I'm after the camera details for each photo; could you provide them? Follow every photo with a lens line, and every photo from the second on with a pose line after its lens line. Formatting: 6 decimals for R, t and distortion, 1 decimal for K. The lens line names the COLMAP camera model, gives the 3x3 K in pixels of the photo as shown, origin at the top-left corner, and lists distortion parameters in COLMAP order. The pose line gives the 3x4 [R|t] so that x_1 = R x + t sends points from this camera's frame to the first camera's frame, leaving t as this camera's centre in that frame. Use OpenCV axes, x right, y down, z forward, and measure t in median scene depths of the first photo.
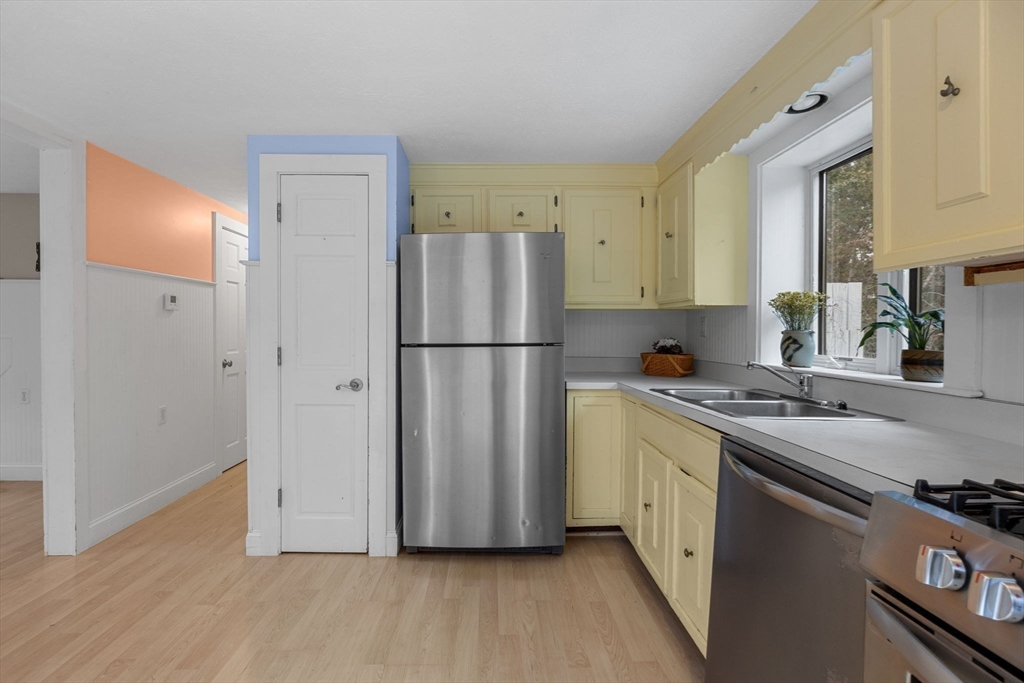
lens RADIAL K [[486.8, 0, 489.3], [0, 486.8, 333.2], [0, 0, 1]] dist [0.007594, -0.005631]
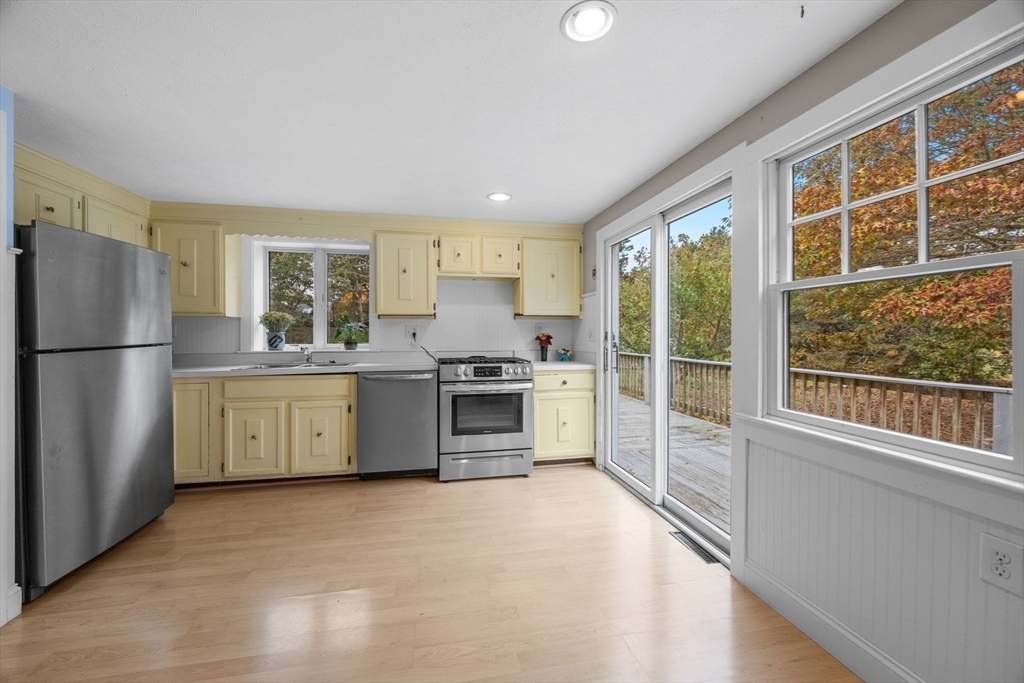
lens RADIAL K [[391.8, 0, 506.8], [0, 391.8, 333.1], [0, 0, 1]] dist [-0.000614, -0.000564]
pose [[-0.175832, -0.007370, 0.984393, -1.046205], [0.005996, 0.999945, 0.008558, -0.008899], [-0.984402, 0.007407, -0.175778, 0.340597]]
